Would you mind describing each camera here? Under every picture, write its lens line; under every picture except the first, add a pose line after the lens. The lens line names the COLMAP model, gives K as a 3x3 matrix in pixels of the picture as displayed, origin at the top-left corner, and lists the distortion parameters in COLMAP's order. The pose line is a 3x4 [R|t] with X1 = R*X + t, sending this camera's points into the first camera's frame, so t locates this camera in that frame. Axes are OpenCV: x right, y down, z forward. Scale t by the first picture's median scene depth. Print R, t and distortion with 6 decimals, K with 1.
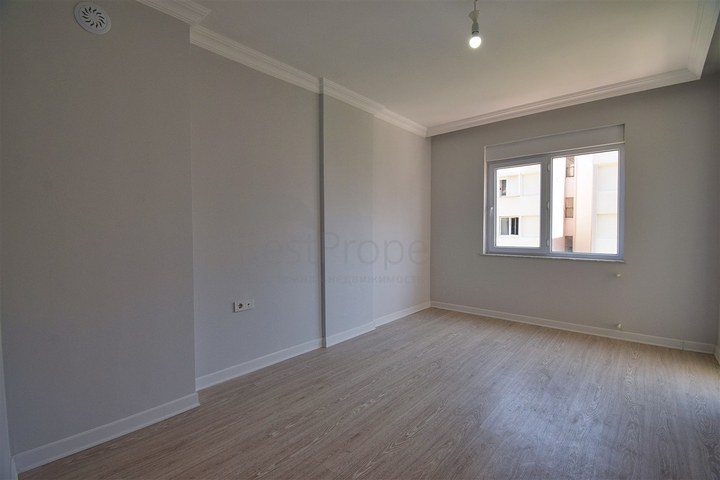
lens RADIAL K [[312.1, 0, 362.4], [0, 312.1, 237.9], [0, 0, 1]] dist [0.003608, -0.016415]
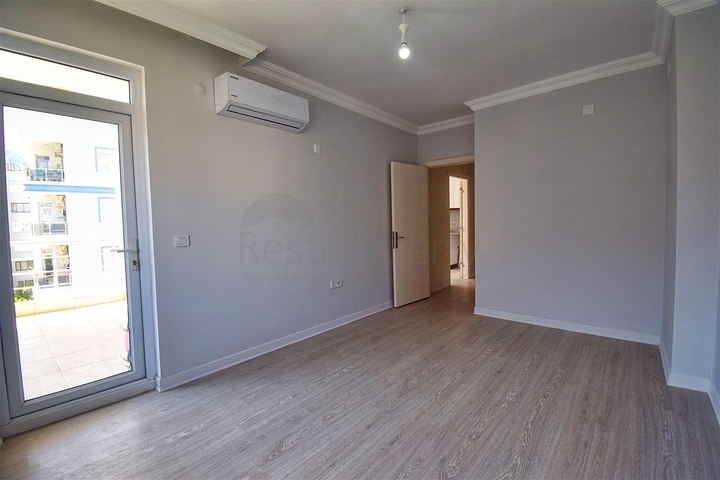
lens RADIAL K [[312.1, 0, 362.4], [0, 312.1, 237.9], [0, 0, 1]] dist [0.003608, -0.016415]
pose [[-0.999322, 0.029707, -0.021739, 0.493179], [0.027836, 0.996257, 0.081831, -0.059688], [0.024088, 0.081171, -0.996409, 1.920012]]
